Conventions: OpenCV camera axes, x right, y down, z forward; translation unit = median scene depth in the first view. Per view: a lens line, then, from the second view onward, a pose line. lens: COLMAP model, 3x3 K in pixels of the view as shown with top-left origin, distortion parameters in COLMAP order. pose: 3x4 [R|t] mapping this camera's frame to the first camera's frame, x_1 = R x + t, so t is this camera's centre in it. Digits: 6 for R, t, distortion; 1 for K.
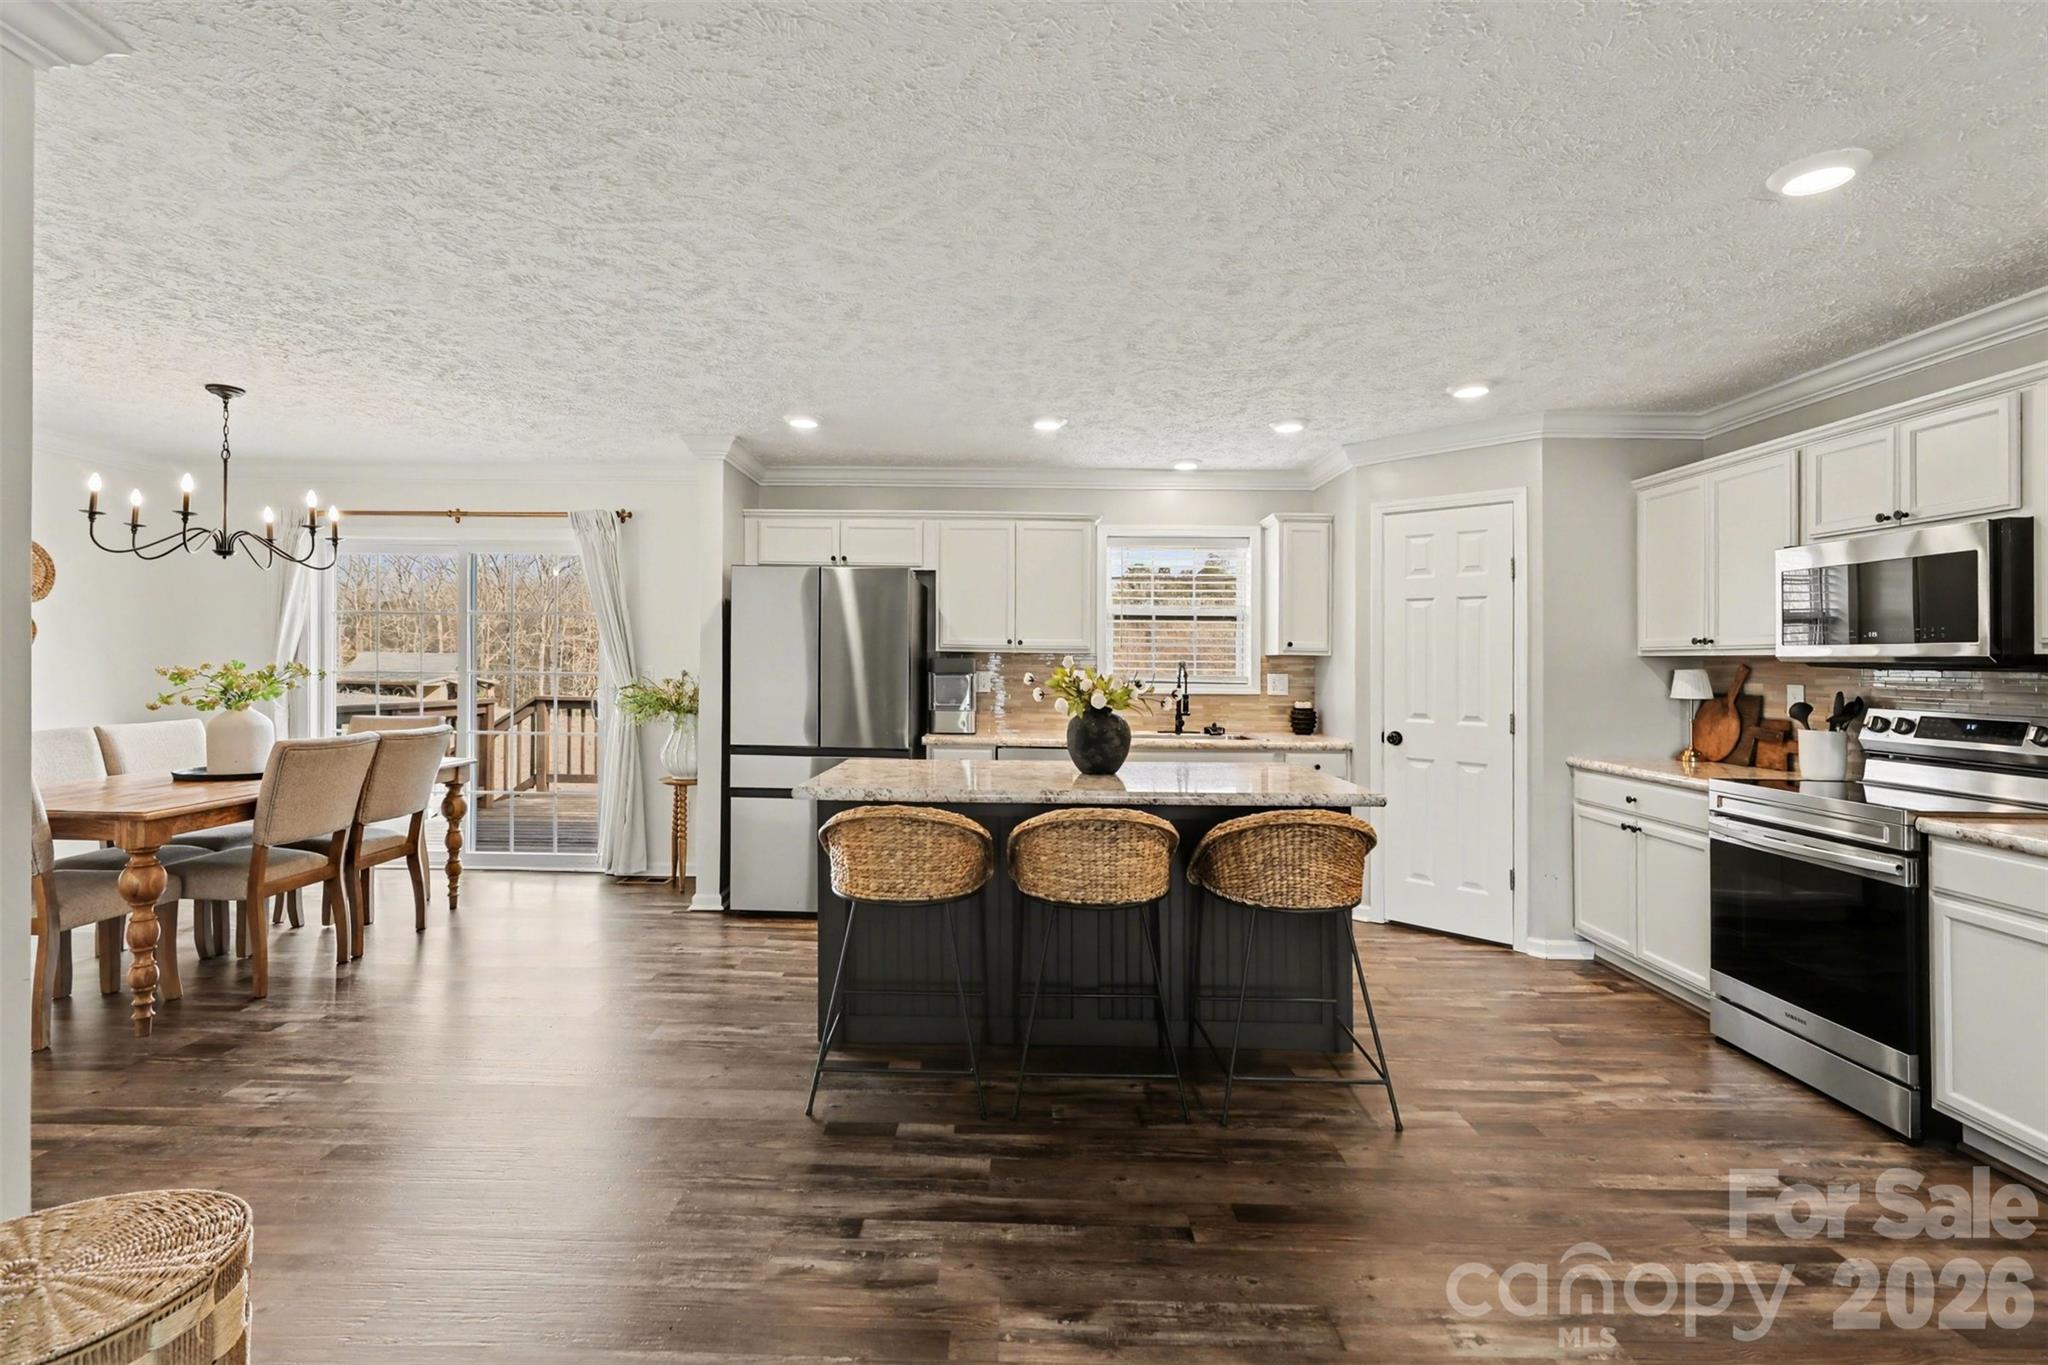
lens RADIAL K [[953.3, 0, 1019.2], [0, 953.3, 663.1], [0, 0, 1]] dist [0.005108, 0.000598]
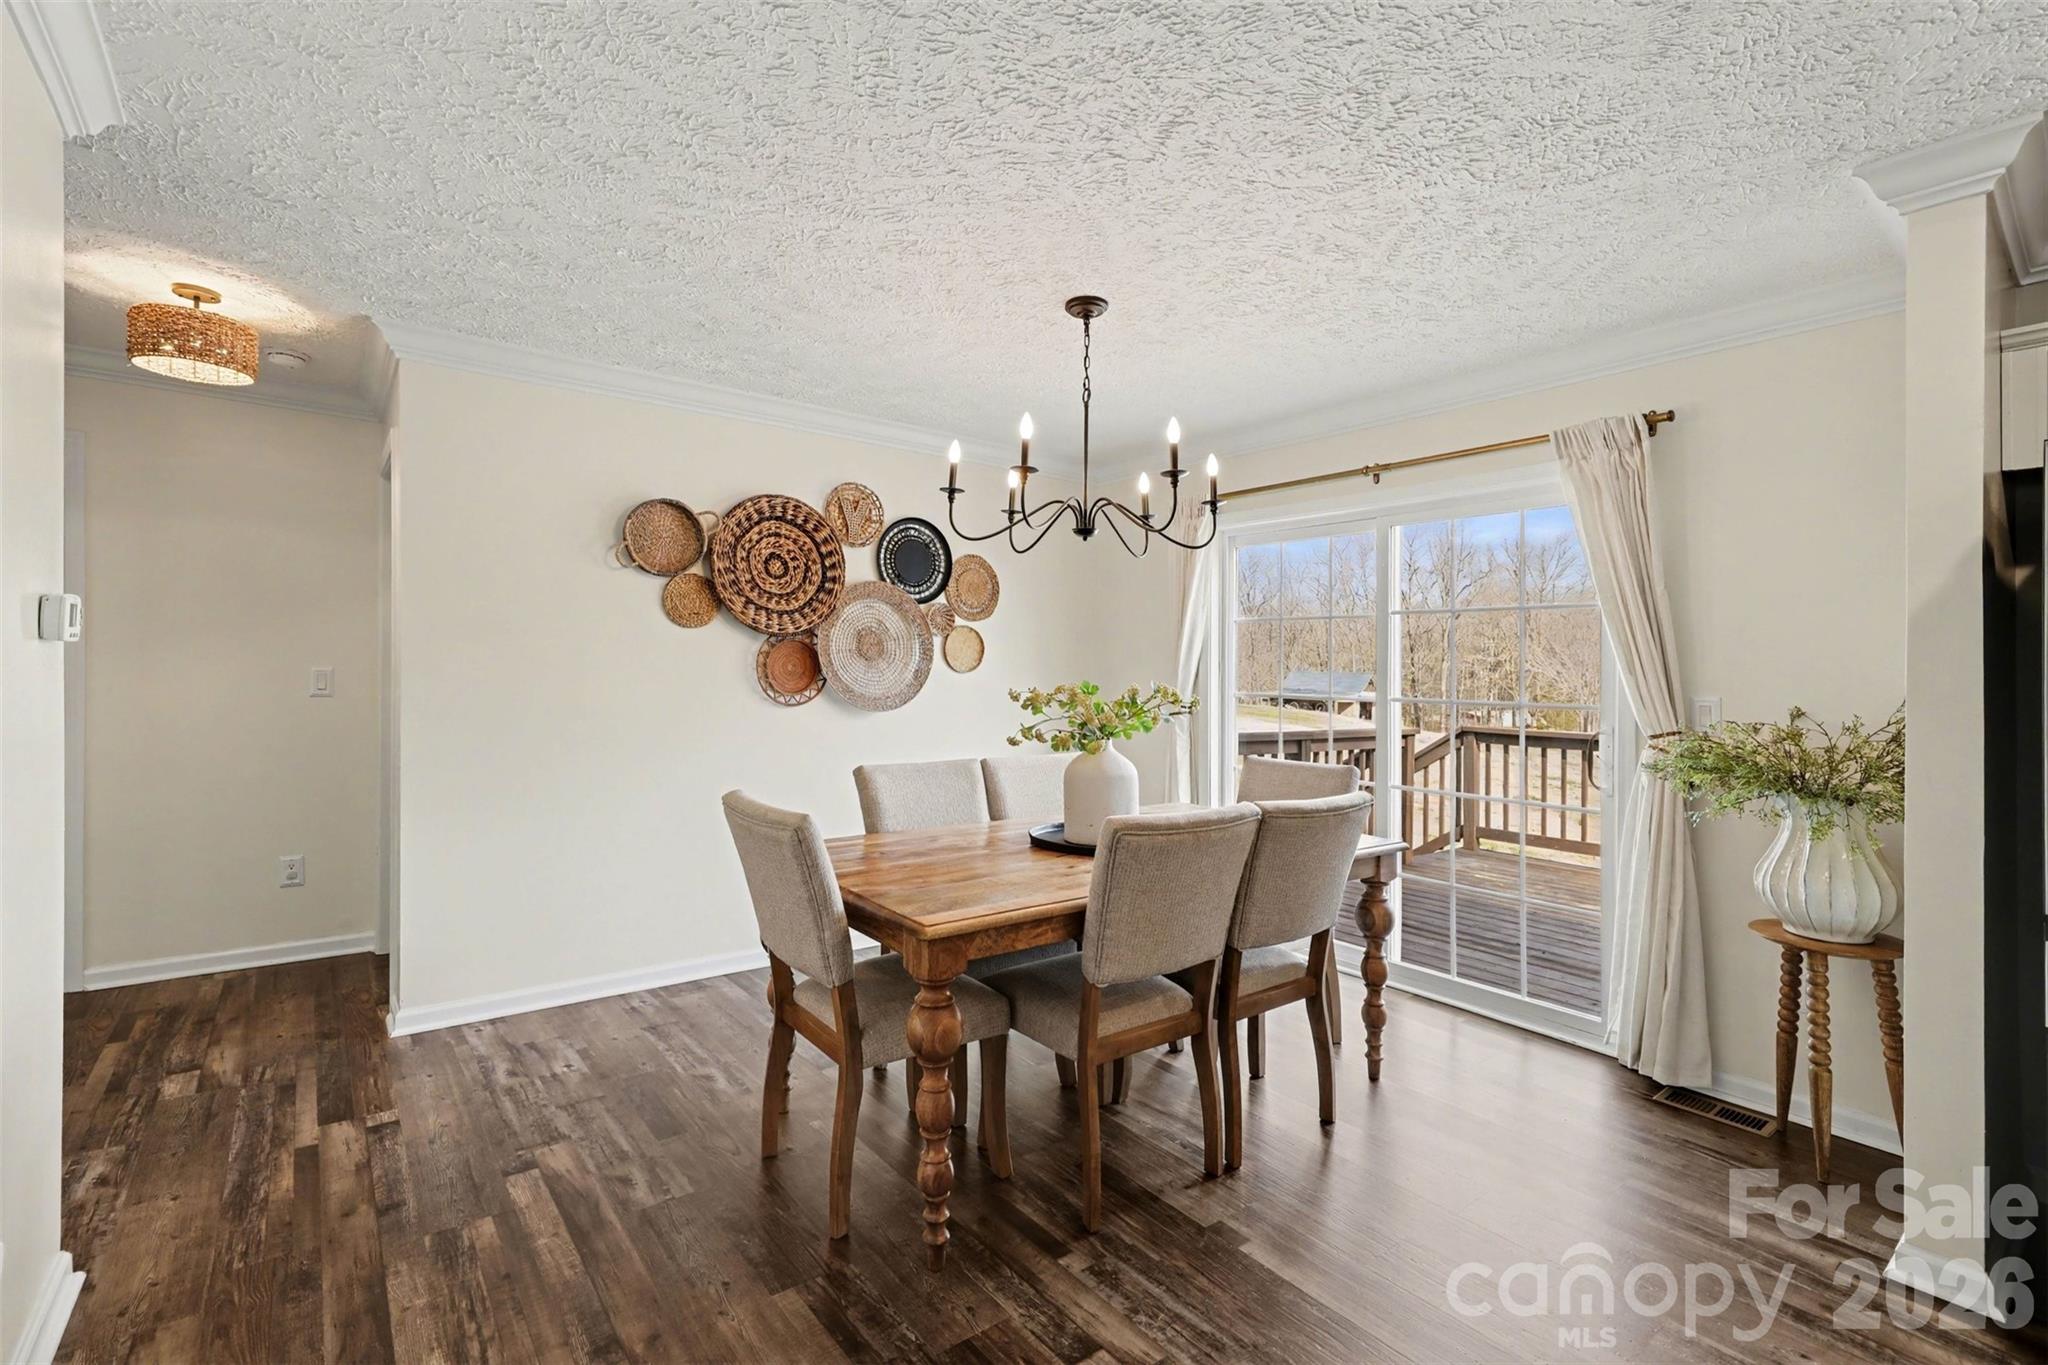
lens RADIAL K [[910.5, 0, 1029.9], [0, 910.5, 656.7], [0, 0, 1]] dist [0.000205, 0.000396]
pose [[0.632960, -0.013671, -0.774064, -0.310143], [-0.007657, 0.999685, -0.023917, -0.004092], [0.774147, 0.021066, 0.632655, 0.509569]]
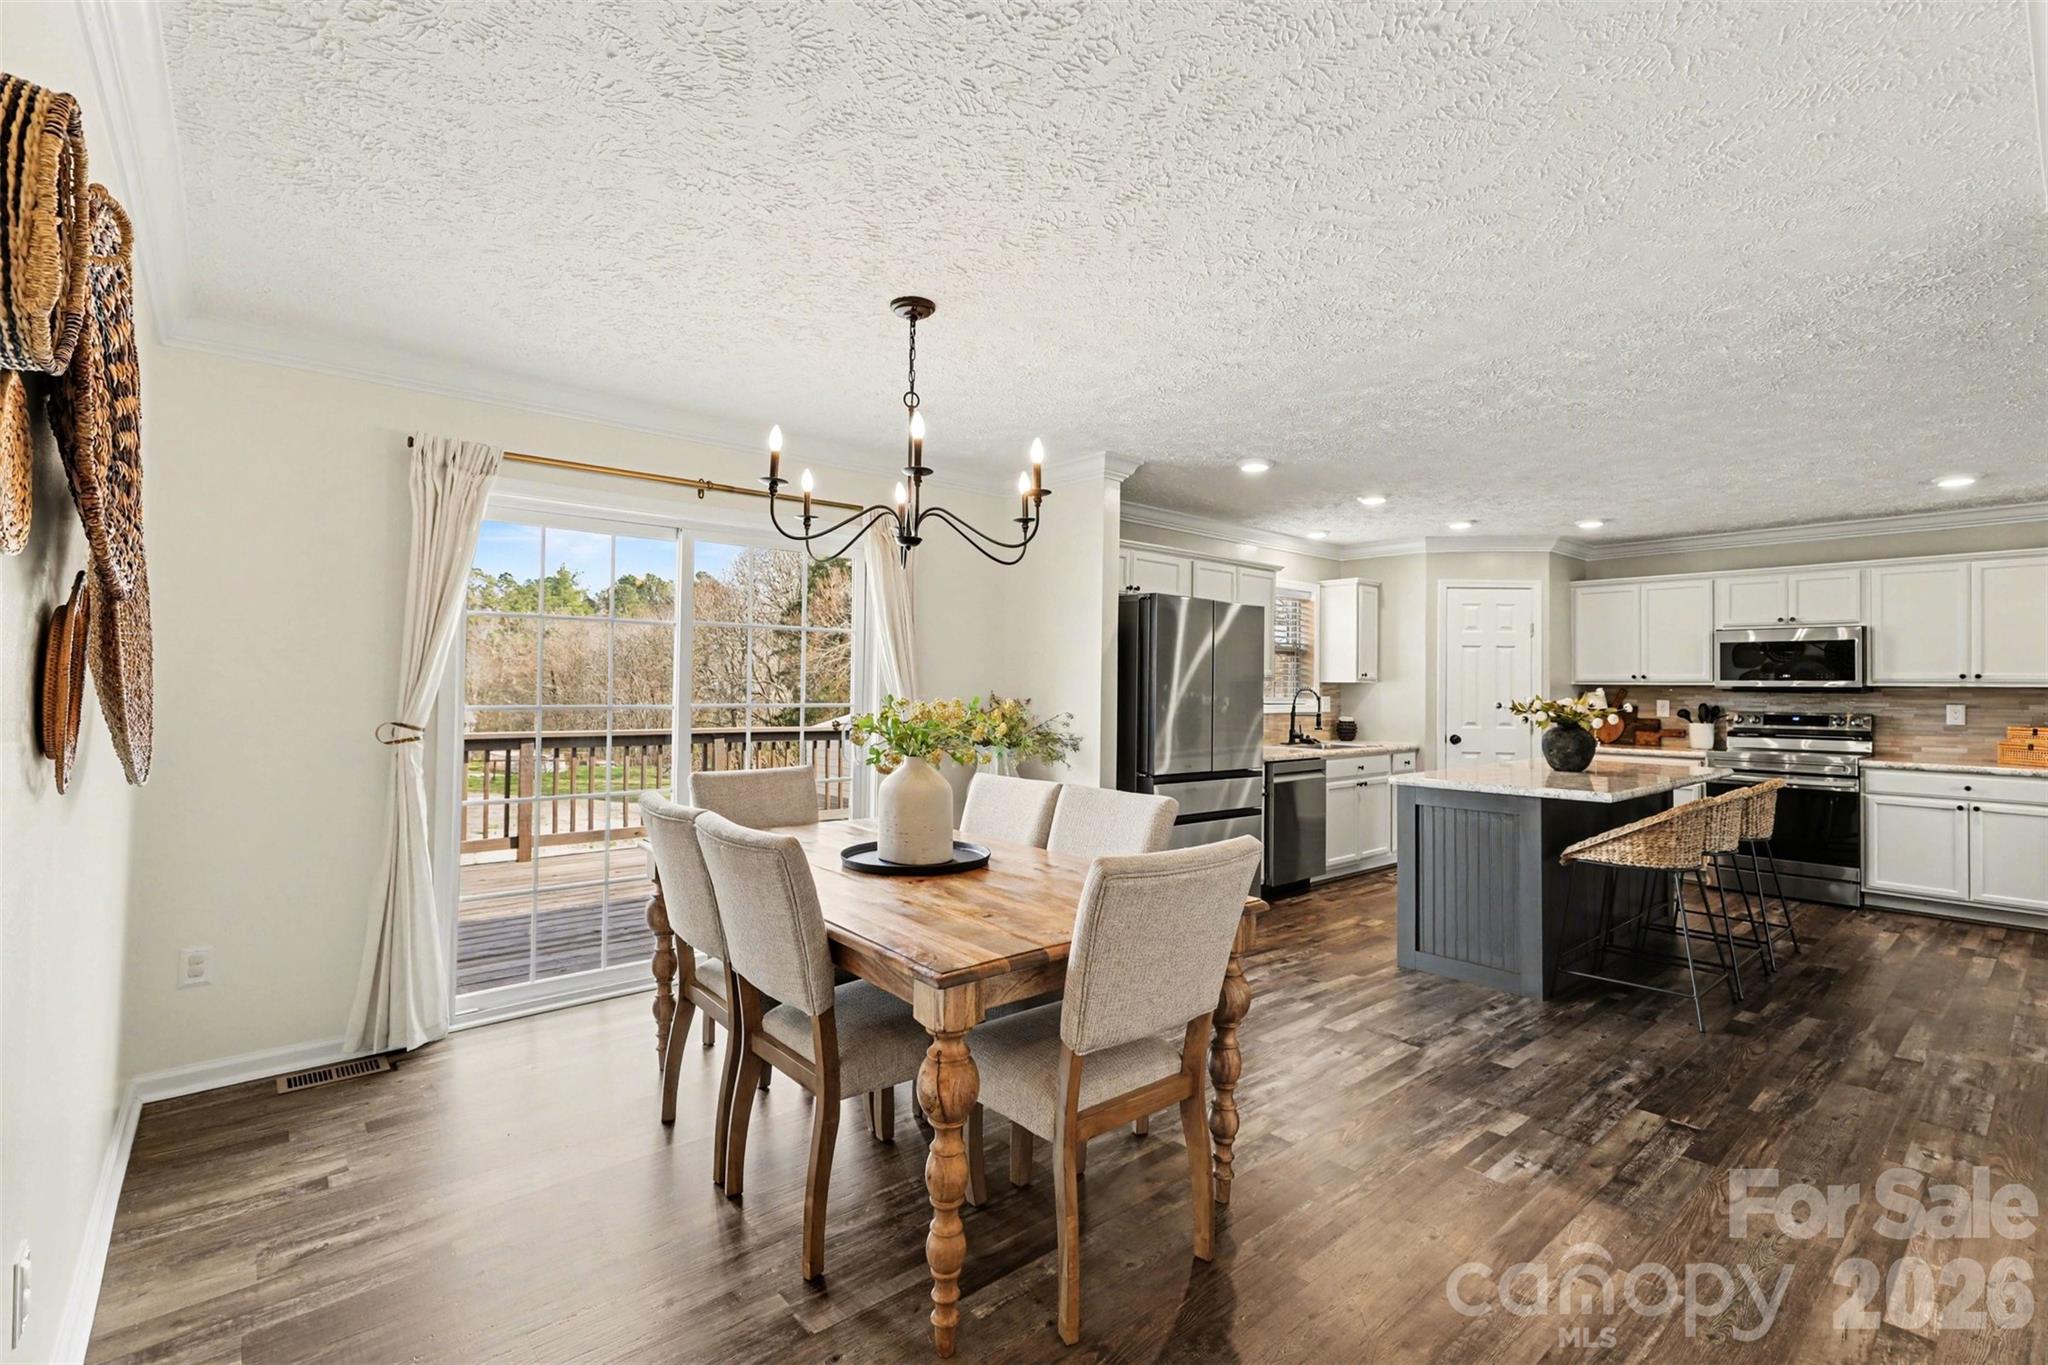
lens RADIAL K [[910.5, 0, 1029.9], [0, 910.5, 656.7], [0, 0, 1]] dist [0.000205, 0.000396]
pose [[0.743510, 0.019279, 0.668447, -1.123045], [-0.000018, 0.999585, -0.028809, -0.009259], [-0.668725, 0.021407, 0.743202, 0.423053]]
